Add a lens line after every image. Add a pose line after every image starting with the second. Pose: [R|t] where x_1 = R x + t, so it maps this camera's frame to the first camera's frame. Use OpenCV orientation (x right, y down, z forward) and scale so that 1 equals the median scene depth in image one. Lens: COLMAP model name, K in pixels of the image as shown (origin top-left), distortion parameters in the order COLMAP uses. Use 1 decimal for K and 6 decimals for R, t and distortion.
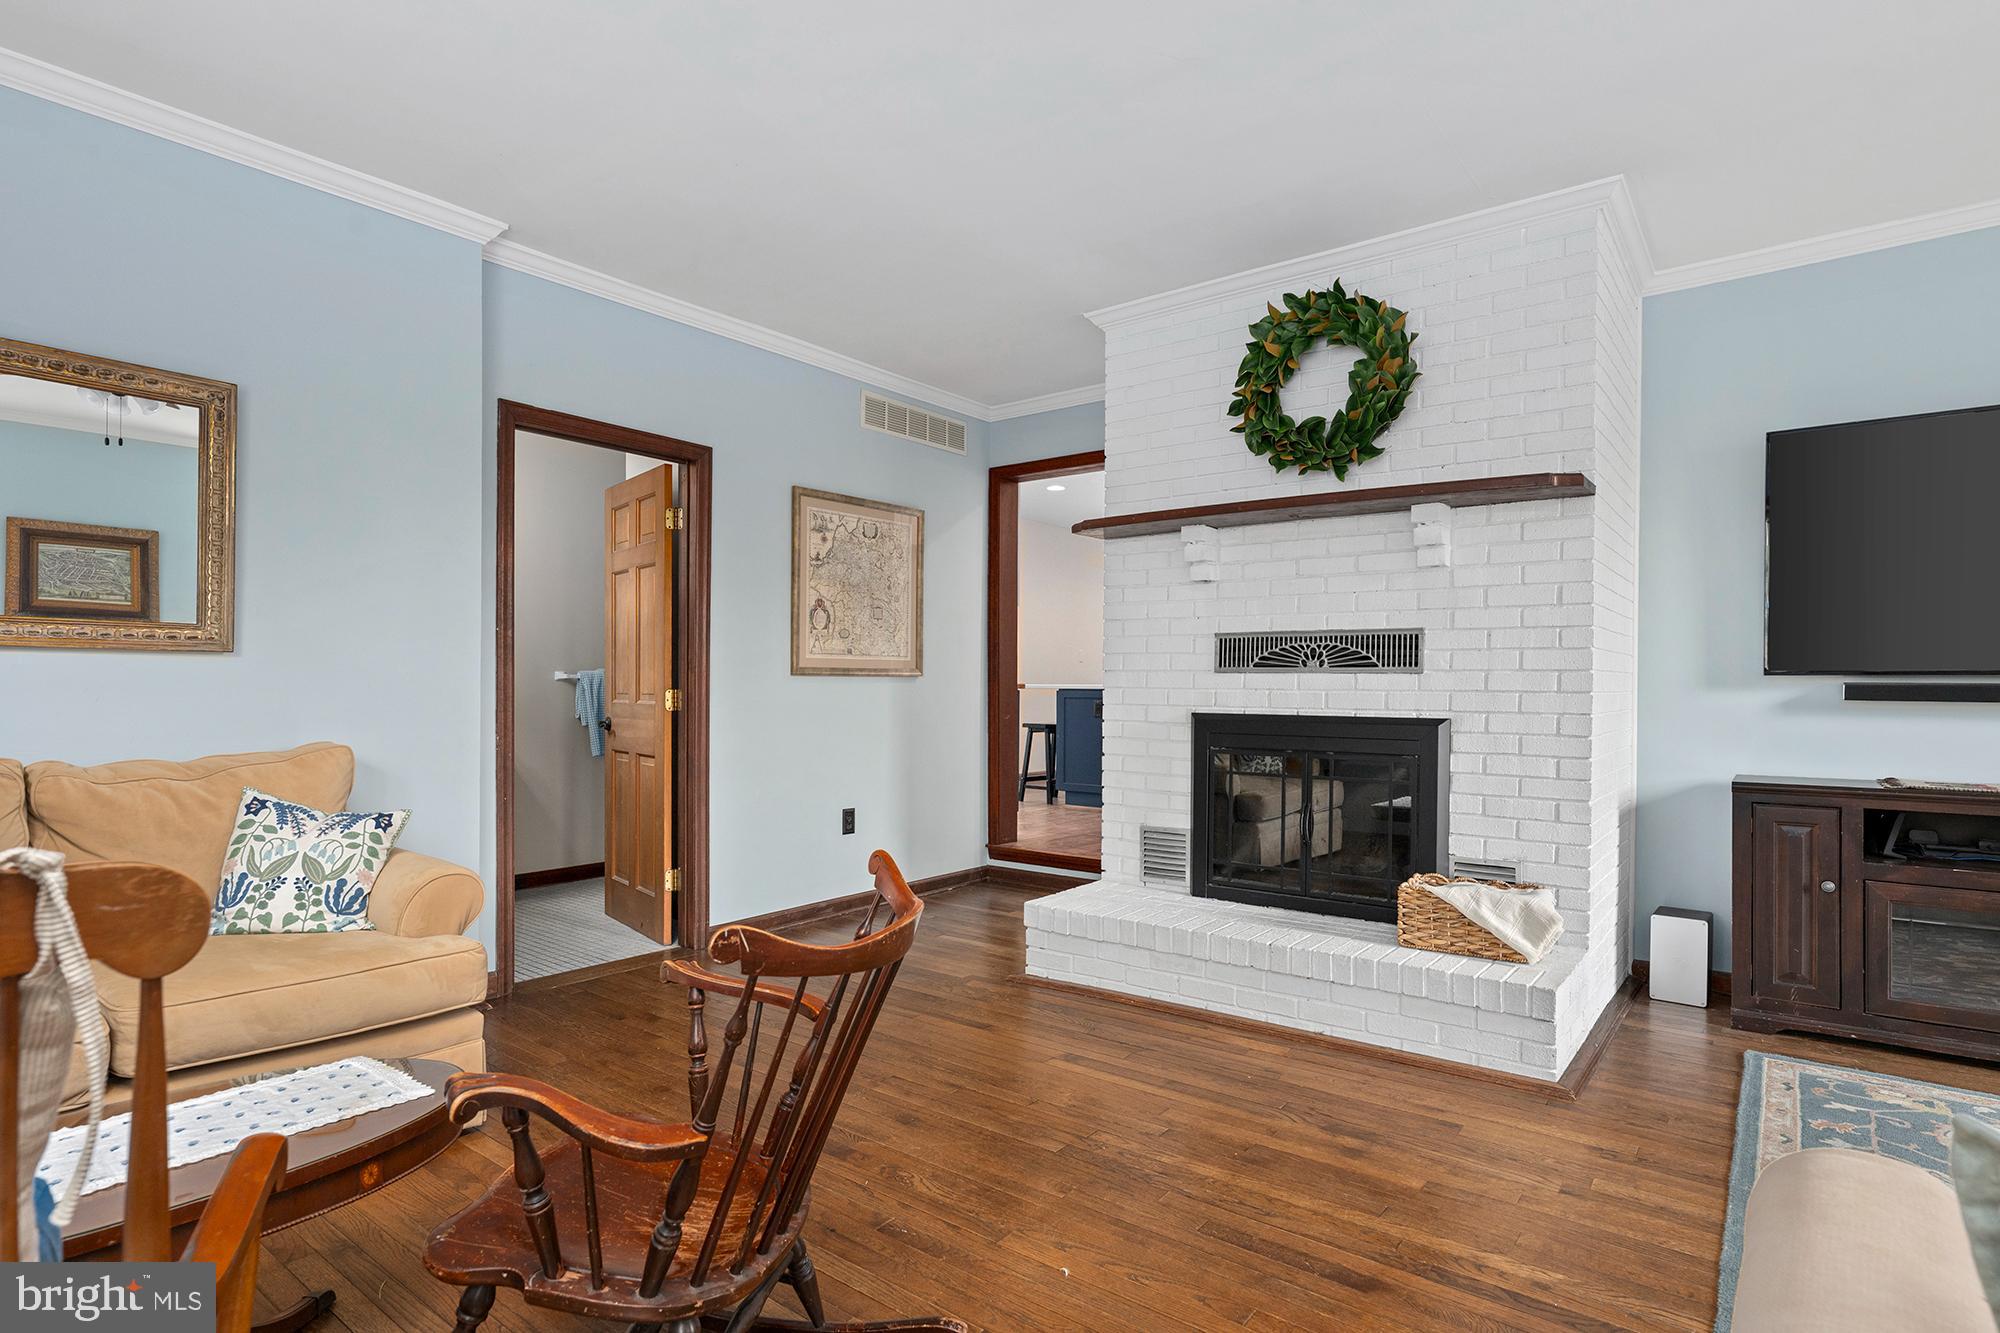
lens RADIAL K [[1024.5, 0, 1000.0], [0, 1024.5, 666.5], [0, 0, 1]] dist [0.001675, 0.000154]
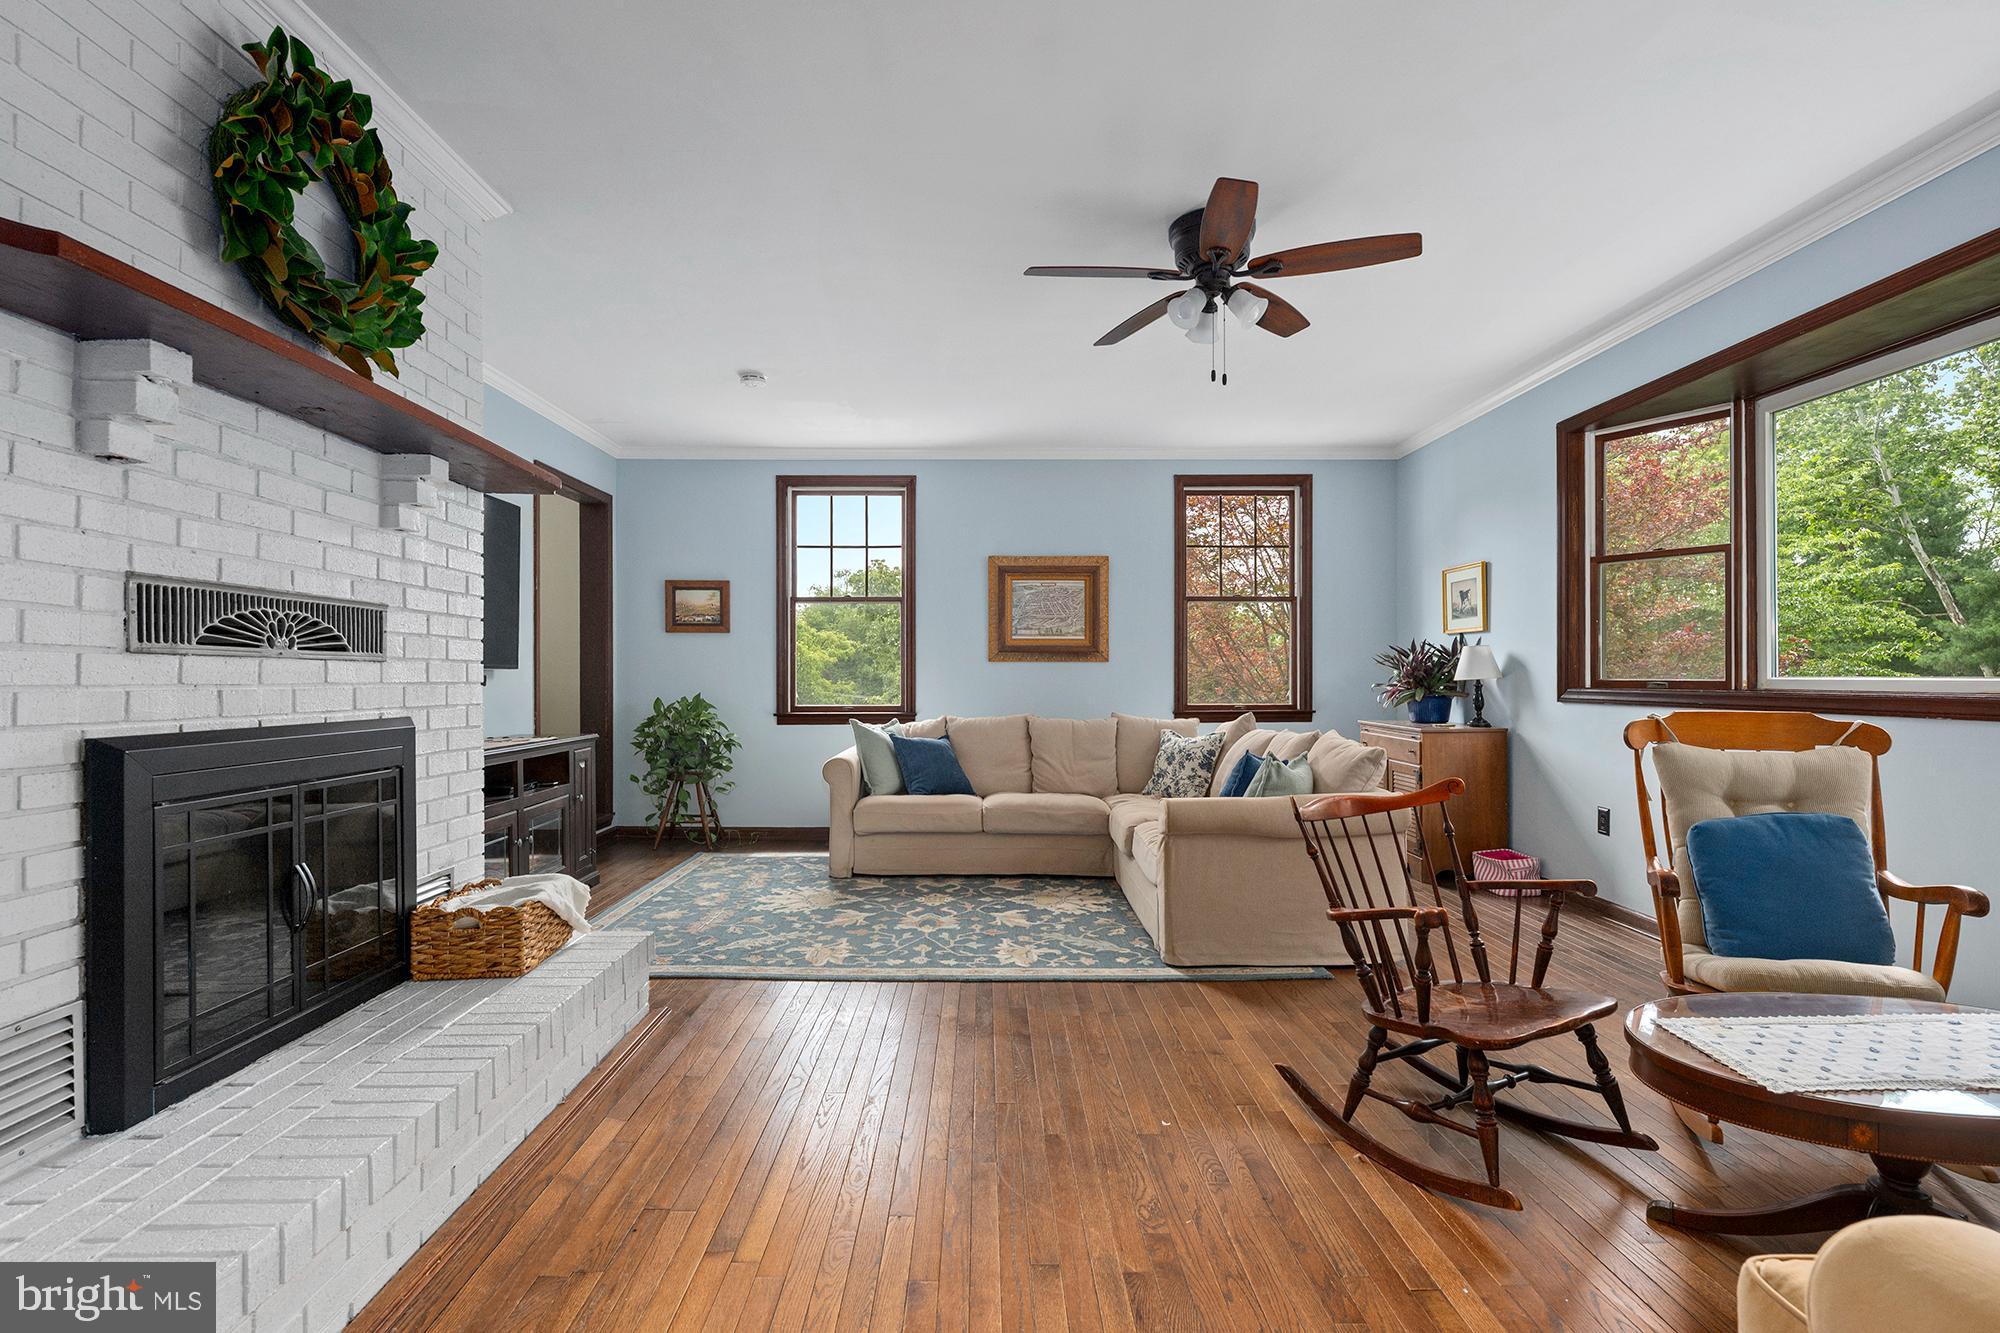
lens RADIAL K [[949.8, 0, 998.8], [0, 949.8, 672.7], [0, 0, 1]] dist [0.000024, 0.000230]
pose [[-0.625658, -0.003109, 0.780091, -0.419941], [-0.018575, 0.999768, -0.010914, 0.013475], [-0.779876, -0.021319, -0.625570, 1.025846]]
